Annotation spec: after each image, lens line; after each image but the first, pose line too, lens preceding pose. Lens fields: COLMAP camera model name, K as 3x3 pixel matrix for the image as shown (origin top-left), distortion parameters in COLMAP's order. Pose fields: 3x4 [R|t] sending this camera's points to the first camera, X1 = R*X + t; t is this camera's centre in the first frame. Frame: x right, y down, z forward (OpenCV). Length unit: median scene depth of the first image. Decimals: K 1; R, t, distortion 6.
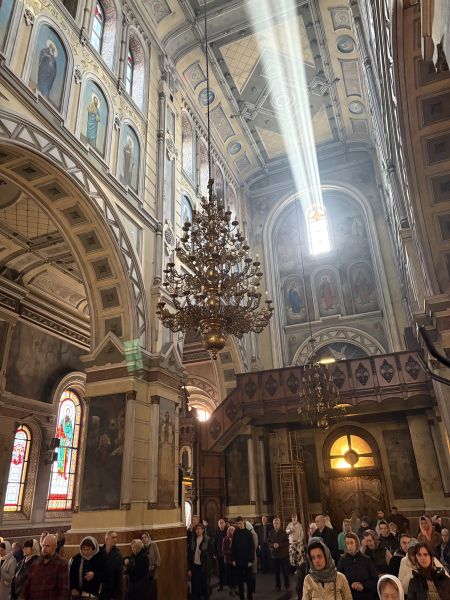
lens RADIAL K [[449.5, 0, 225.0], [0, 449.5, 300.0], [0, 0, 1]] dist [0.050882, -0.054060]
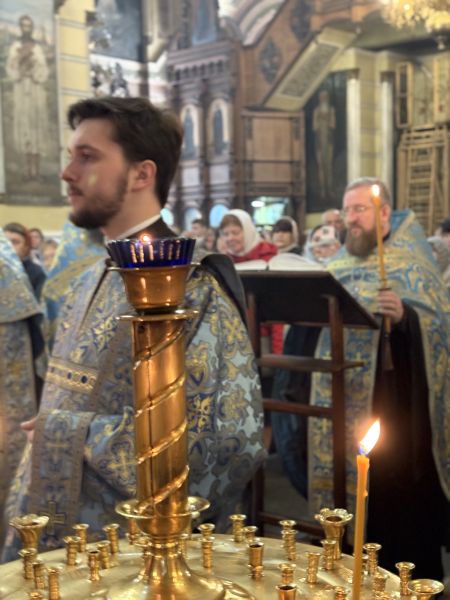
lens RADIAL K [[882.0, 0, 225.4], [0, 882.0, 314.4], [0, 0, 1]] dist [0.163100, -0.636505]
pose [[0.933007, 0.042183, -0.357378, 0.279551], [0.140745, 0.871223, 0.470277, 0.076840], [0.331194, -0.489071, 0.806920, 0.119456]]
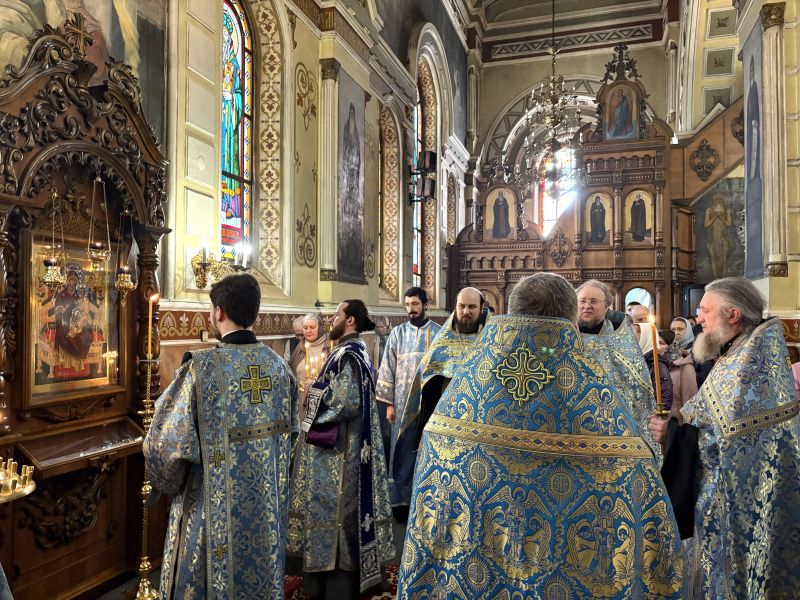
lens RADIAL K [[599.3, 0, 399.3], [0, 599.3, 304.6], [0, 0, 1]] dist [0.050882, -0.054060]
pose [[0.996529, 0.042987, 0.071292, -0.419637], [-0.067557, 0.917995, 0.390796, 0.195003], [-0.048647, -0.394256, 0.917712, 0.330769]]
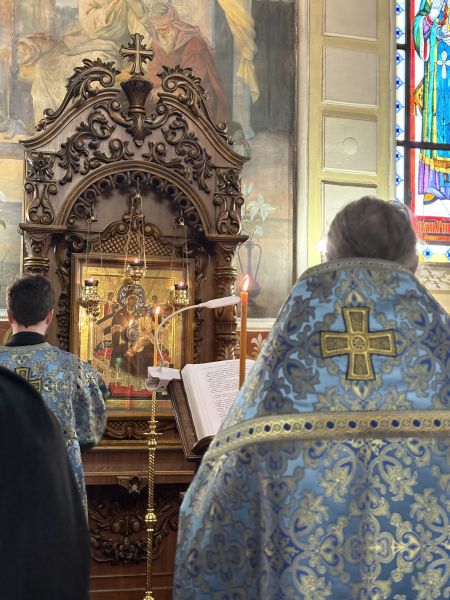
lens RADIAL K [[882.0, 0, 225.4], [0, 882.0, 314.4], [0, 0, 1]] dist [0.163100, -0.636505]
pose [[0.603110, 0.000736, -0.797658, -0.257819], [0.297828, 0.927471, 0.226044, 0.220936], [0.739971, -0.373894, 0.559148, 0.380392]]
